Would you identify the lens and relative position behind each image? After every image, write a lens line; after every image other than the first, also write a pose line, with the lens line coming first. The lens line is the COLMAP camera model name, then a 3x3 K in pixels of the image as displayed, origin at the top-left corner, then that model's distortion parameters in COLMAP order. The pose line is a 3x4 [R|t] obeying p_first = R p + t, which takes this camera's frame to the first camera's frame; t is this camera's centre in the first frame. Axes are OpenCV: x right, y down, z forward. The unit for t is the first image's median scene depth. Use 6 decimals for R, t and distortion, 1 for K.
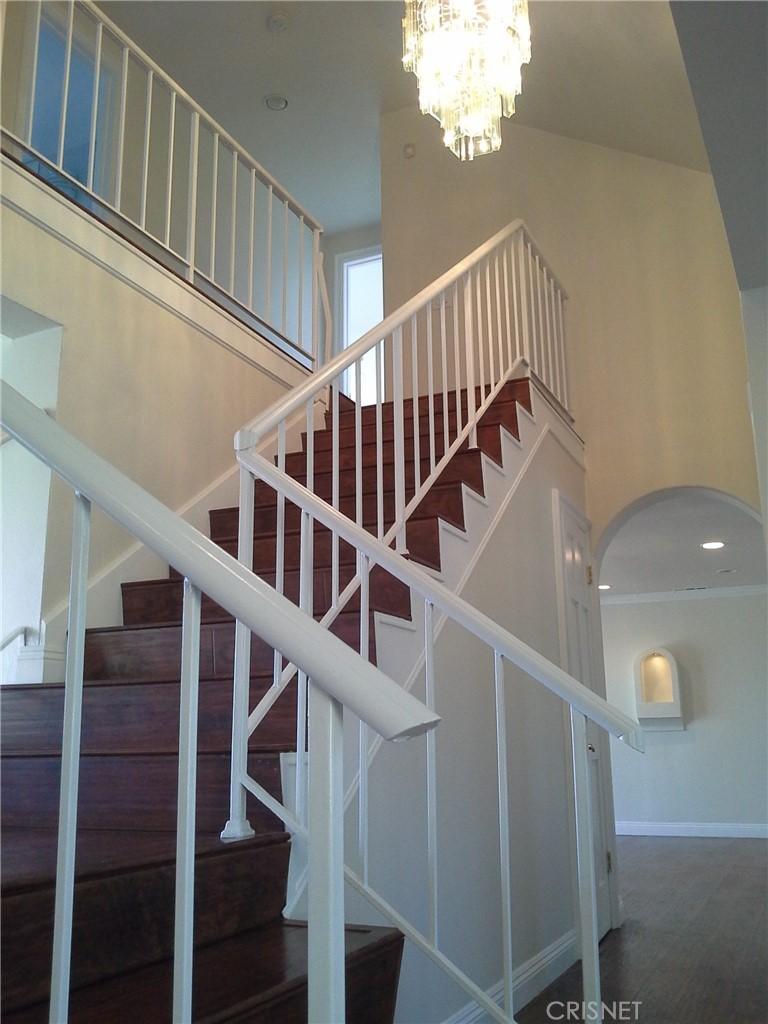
lens RADIAL K [[958.8, 0, 384.0], [0, 958.8, 512.0], [0, 0, 1]] dist [0.039799, -0.004448]
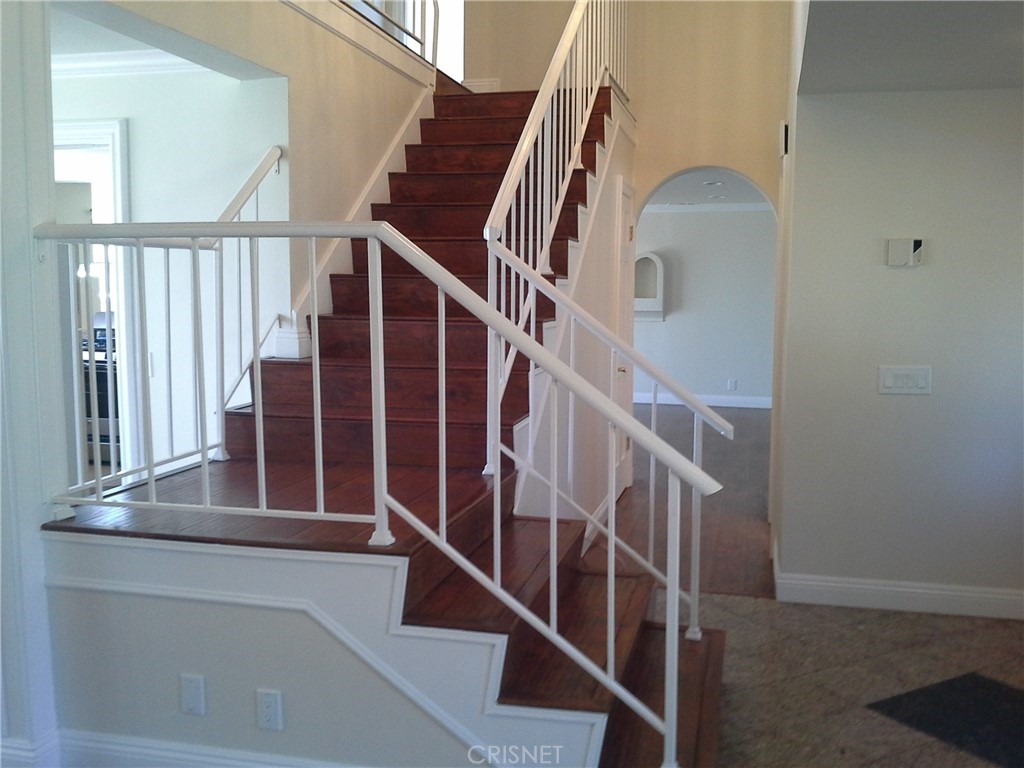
lens RADIAL K [[1019.3, 0, 512.0], [0, 1019.3, 384.0], [0, 0, 1]] dist [-0.020481, -0.024899]
pose [[0.982359, 0.004297, 0.186954, -0.272367], [-0.065728, 0.943881, 0.323680, -0.246141], [-0.175071, -0.330258, 0.927513, -0.394498]]
